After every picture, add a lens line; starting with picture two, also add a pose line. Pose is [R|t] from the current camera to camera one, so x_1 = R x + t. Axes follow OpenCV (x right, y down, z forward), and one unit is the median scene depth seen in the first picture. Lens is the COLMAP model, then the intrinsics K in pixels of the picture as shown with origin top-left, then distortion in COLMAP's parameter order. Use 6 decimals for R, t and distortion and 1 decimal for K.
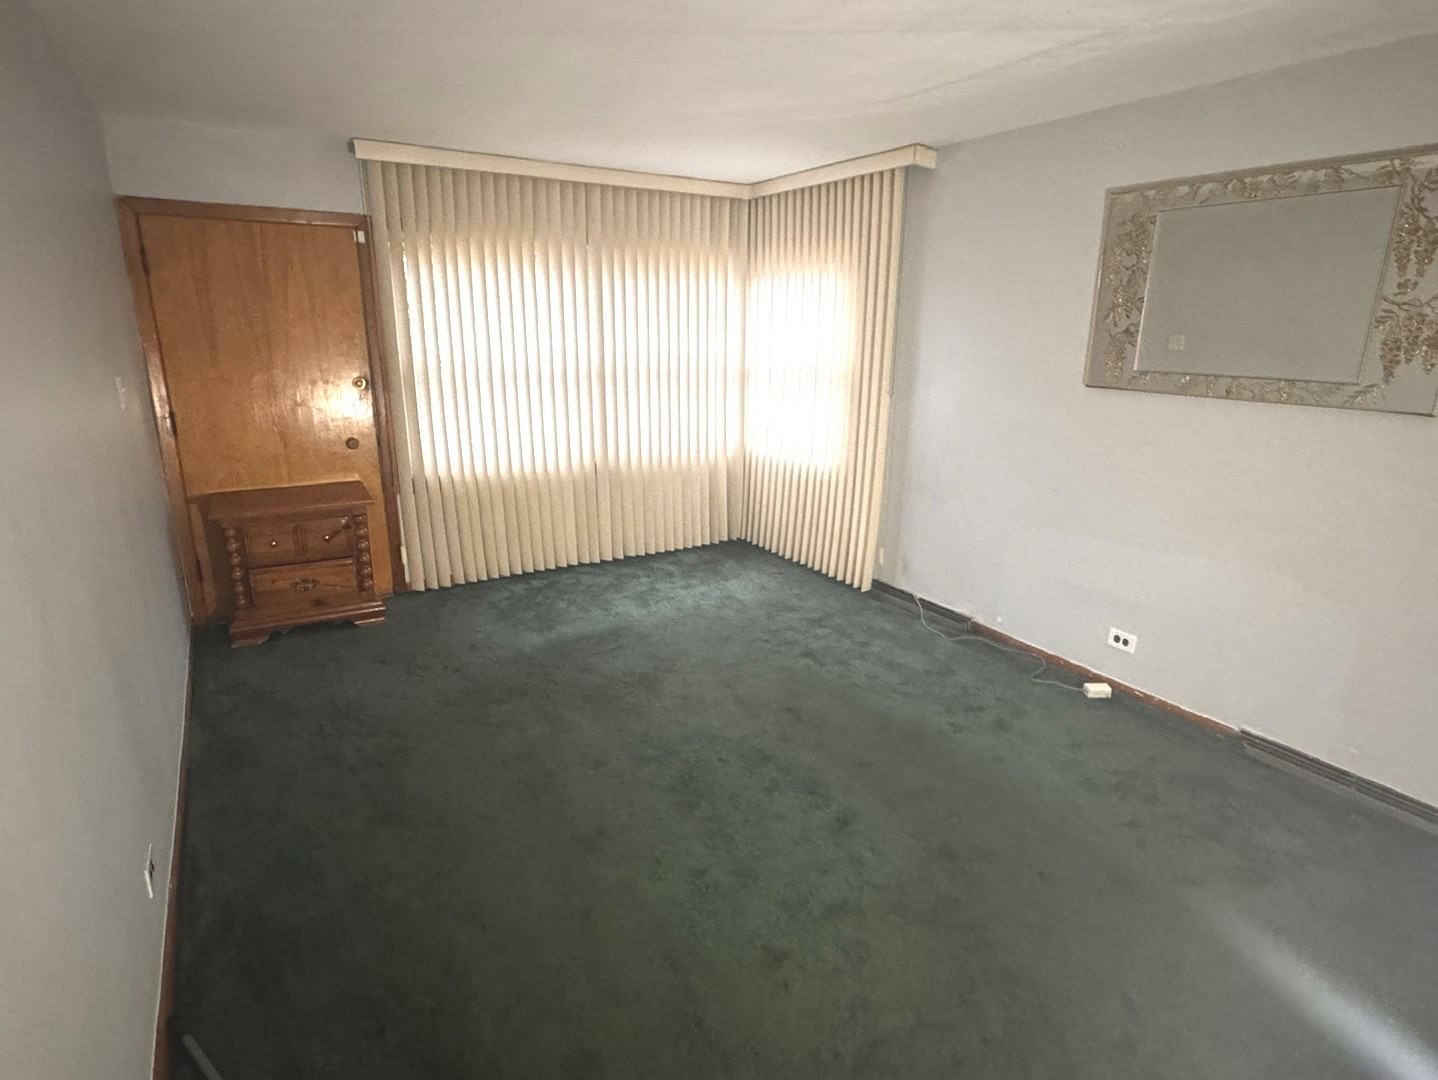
lens RADIAL K [[785.1, 0, 719.0], [0, 785.1, 540.0], [0, 0, 1]] dist [0.000788, 0.000339]
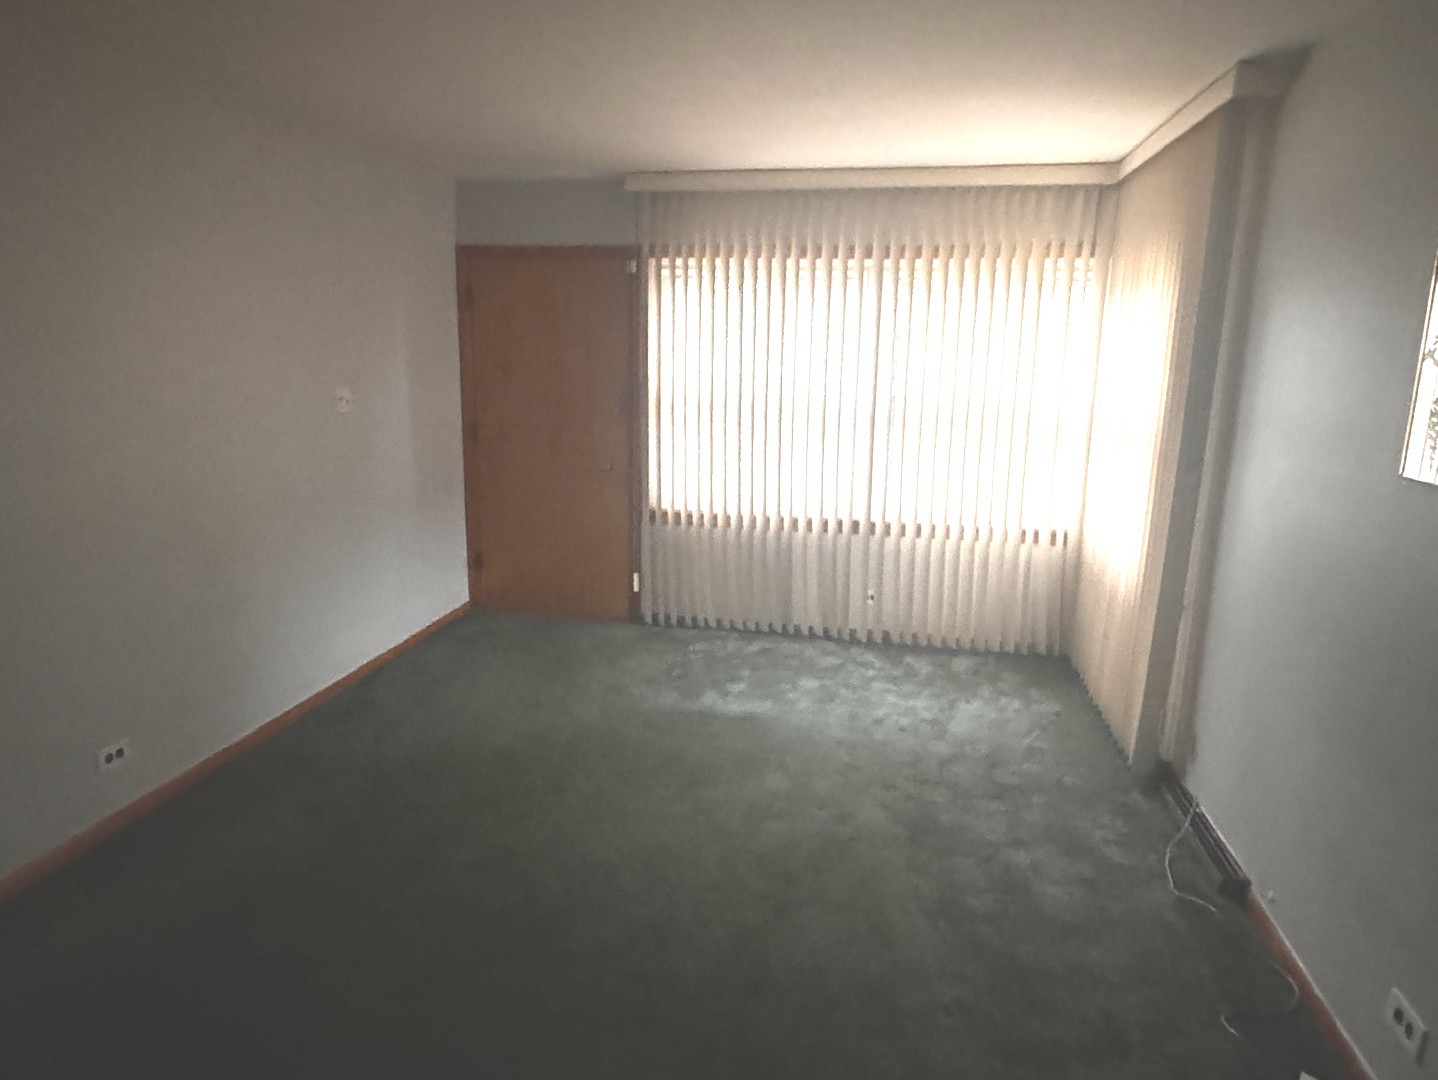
lens RADIAL K [[889.6, 0, 719.0], [0, 889.6, 540.0], [0, 0, 1]] dist [-0.001118, -0.001058]
pose [[0.734045, 0.146981, -0.663004, 0.396017], [-0.193197, 0.981153, 0.003613, -0.058497], [0.651040, 0.125438, 0.748607, 0.230329]]
